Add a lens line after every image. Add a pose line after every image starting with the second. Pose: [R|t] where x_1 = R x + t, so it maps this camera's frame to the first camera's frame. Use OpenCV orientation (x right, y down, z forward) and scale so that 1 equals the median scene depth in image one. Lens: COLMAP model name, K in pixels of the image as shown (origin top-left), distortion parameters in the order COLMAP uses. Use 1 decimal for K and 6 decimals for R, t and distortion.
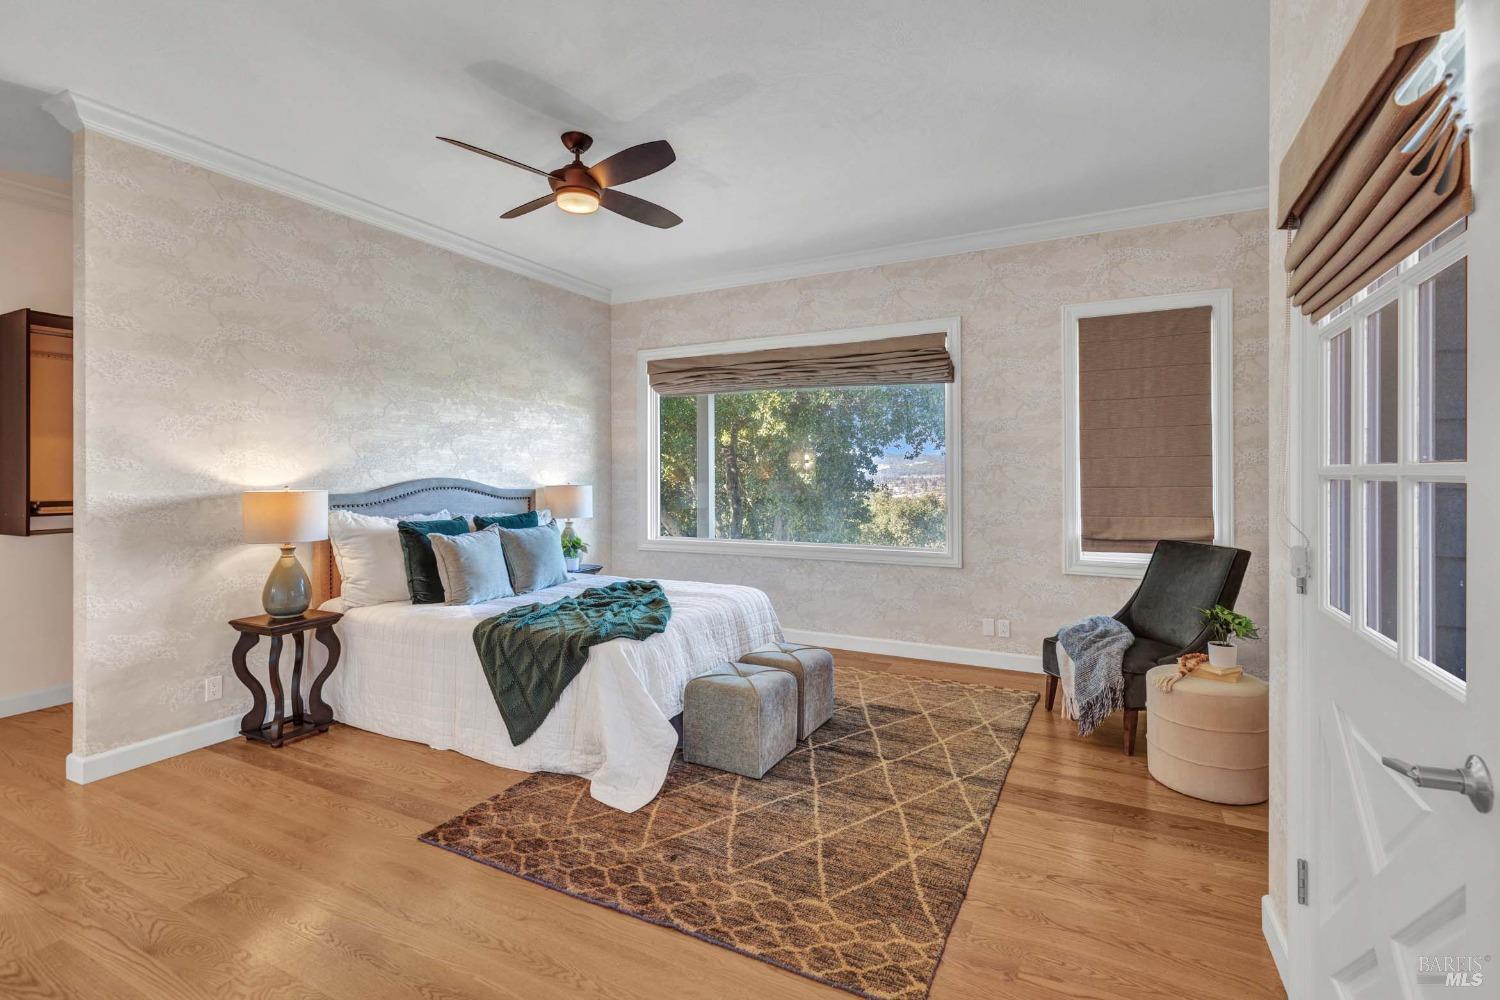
lens RADIAL K [[719.4, 0, 683.9], [0, 719.4, 473.6], [0, 0, 1]] dist [0.003095, 0.000211]
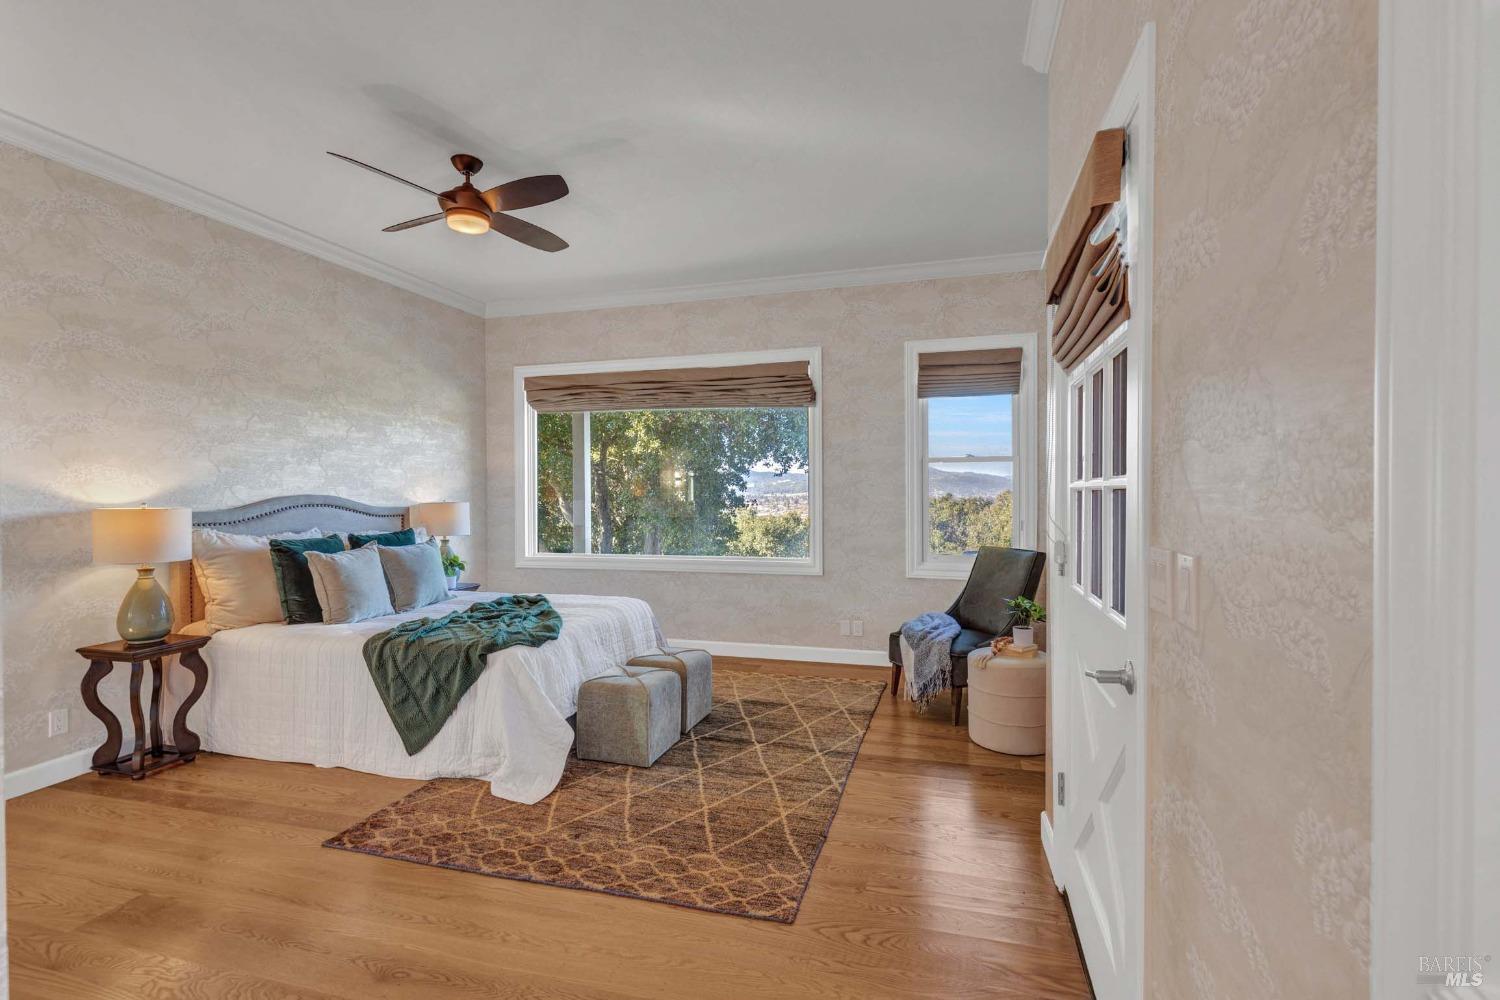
lens RADIAL K [[751.8, 0, 707.1], [0, 751.8, 500.8], [0, 0, 1]] dist [0.000381, 0.000266]
pose [[0.976411, -0.004223, 0.215881, -0.042989], [0.001840, 0.999935, 0.011236, 0.004391], [-0.215915, -0.010573, 0.976355, -0.105306]]
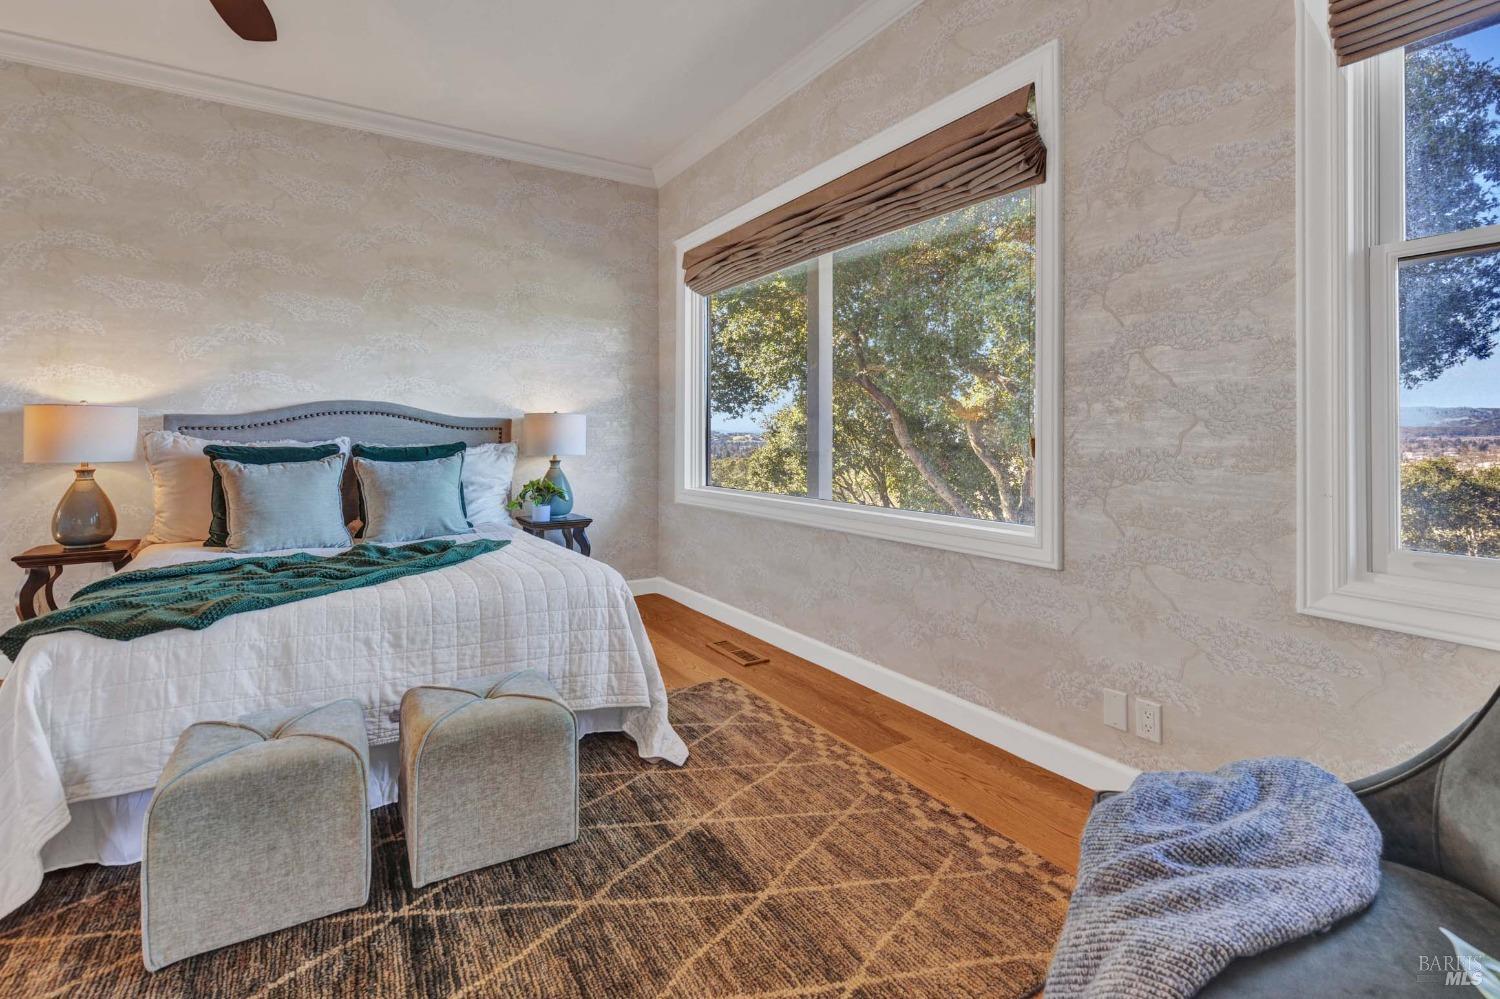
lens RADIAL K [[663.2, 0, 746.8], [0, 663.2, 436.6], [0, 0, 1]] dist [0.001616, 0.000464]
pose [[0.865754, 0.002536, -0.500463, 0.527920], [-0.003169, 0.999995, -0.000414, 0.054883], [0.500459, 0.001945, 0.865758, 0.645071]]
